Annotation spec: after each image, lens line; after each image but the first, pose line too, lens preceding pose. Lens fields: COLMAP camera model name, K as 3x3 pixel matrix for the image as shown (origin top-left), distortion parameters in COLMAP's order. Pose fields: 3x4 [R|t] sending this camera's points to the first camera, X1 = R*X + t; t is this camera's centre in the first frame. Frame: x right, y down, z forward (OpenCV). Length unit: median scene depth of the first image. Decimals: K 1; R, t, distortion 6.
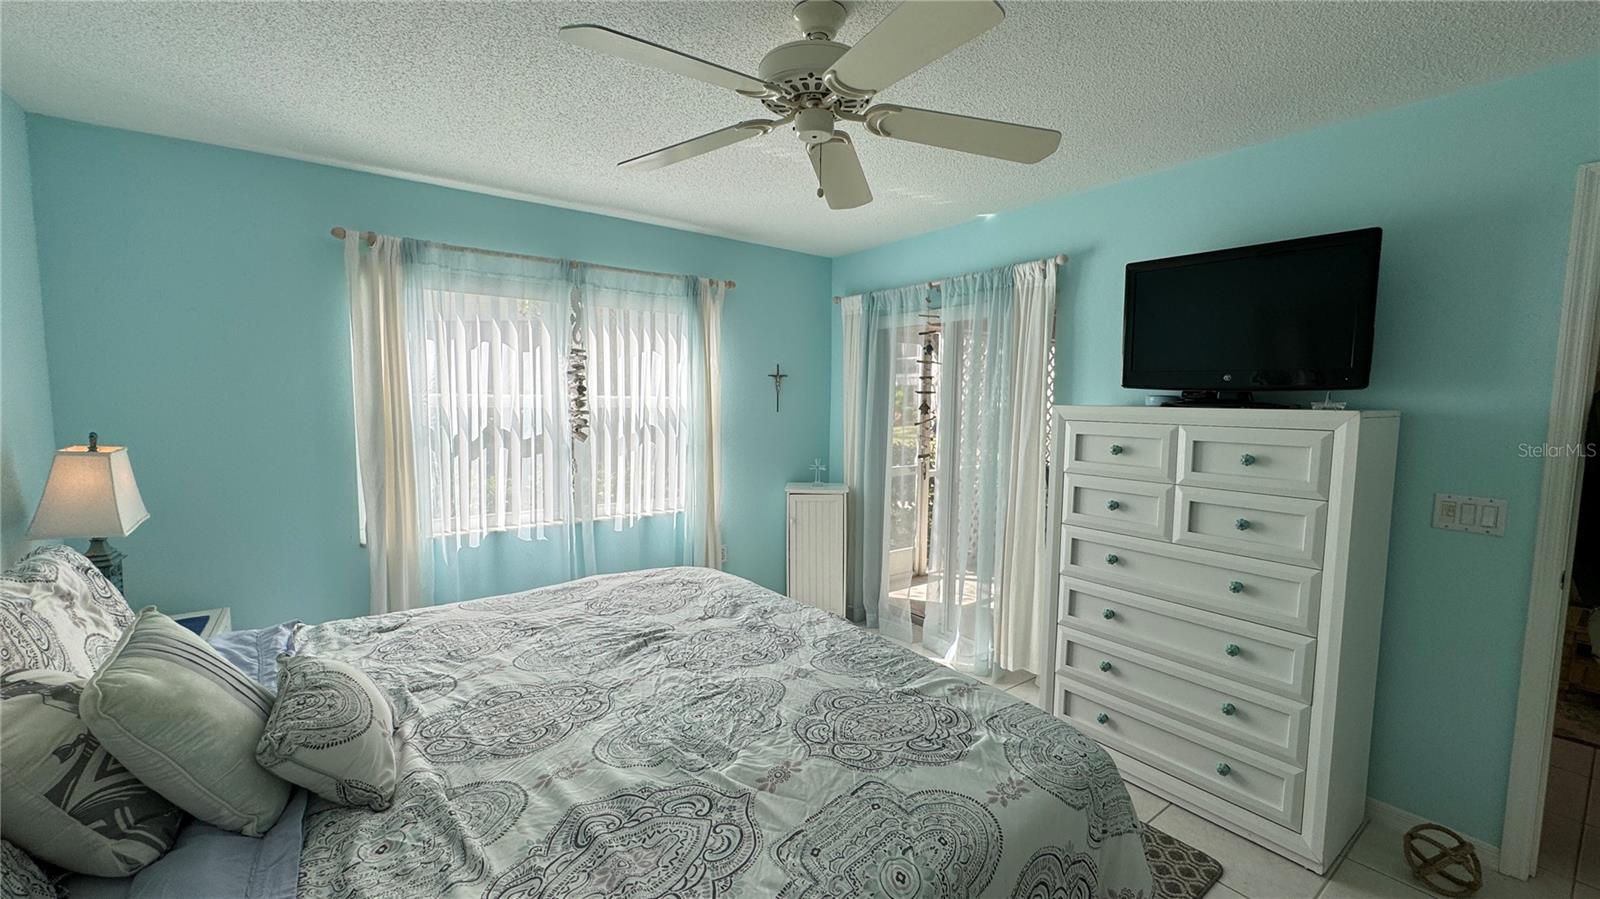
lens RADIAL K [[639.4, 0, 797.9], [0, 639.4, 452.1], [0, 0, 1]] dist [-0.002859, 0.001145]
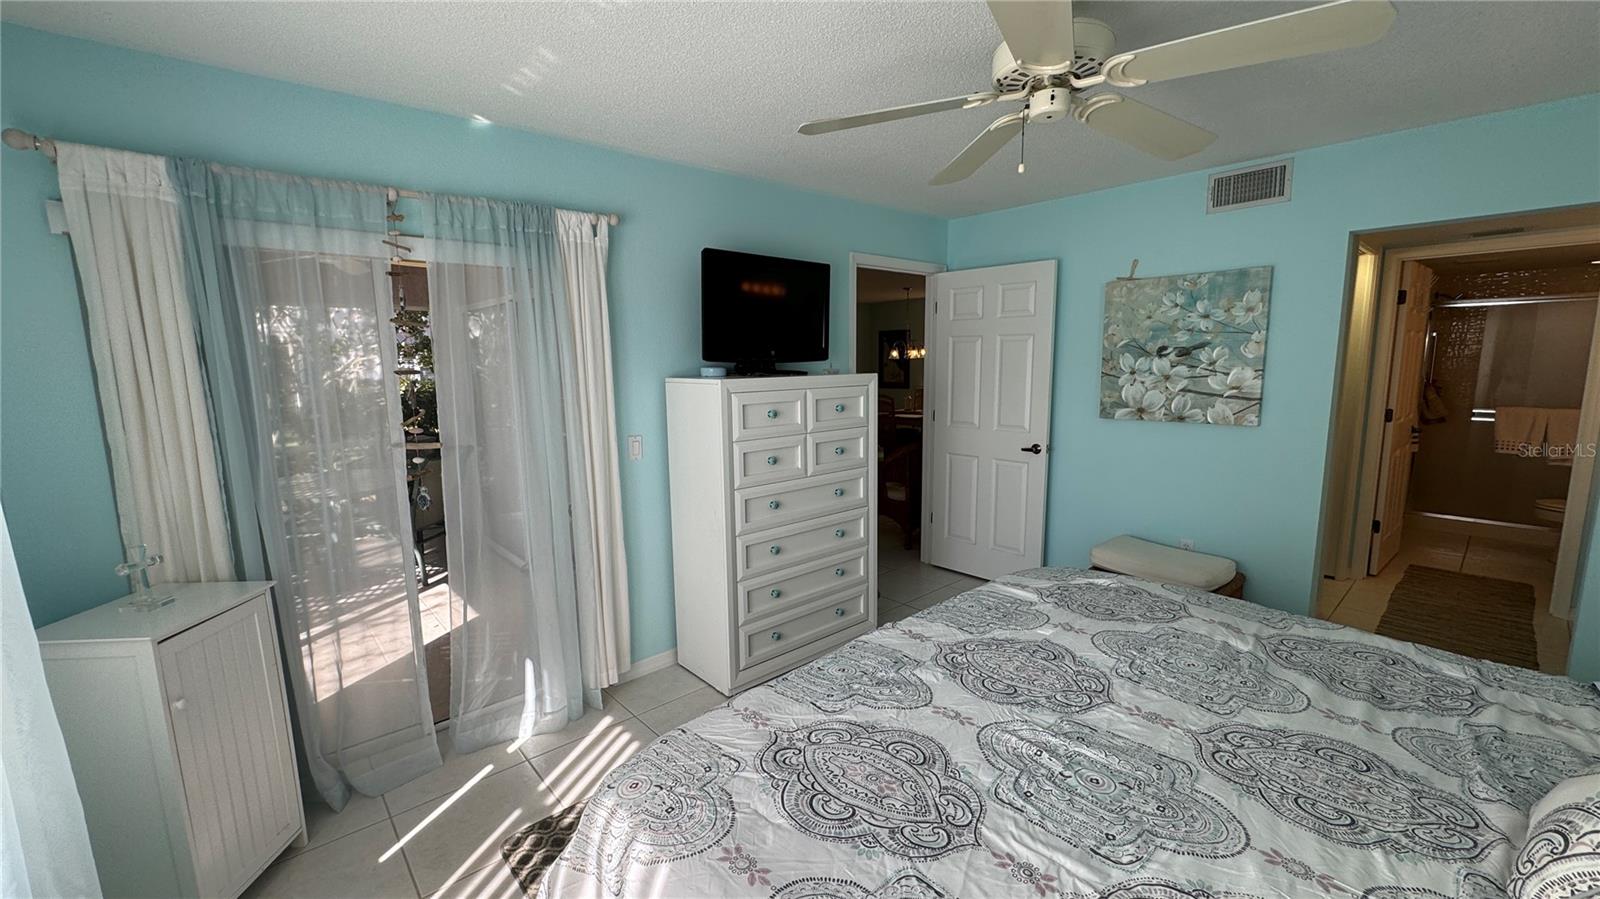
lens RADIAL K [[639.4, 0, 803.4], [0, 639.4, 452.7], [0, 0, 1]] dist [-0.002859, 0.001145]
pose [[-0.089125, -0.155393, 0.983824, -0.667702], [0.100936, 0.981261, 0.164132, -0.119199], [-0.990893, 0.113932, -0.071770, 1.004749]]
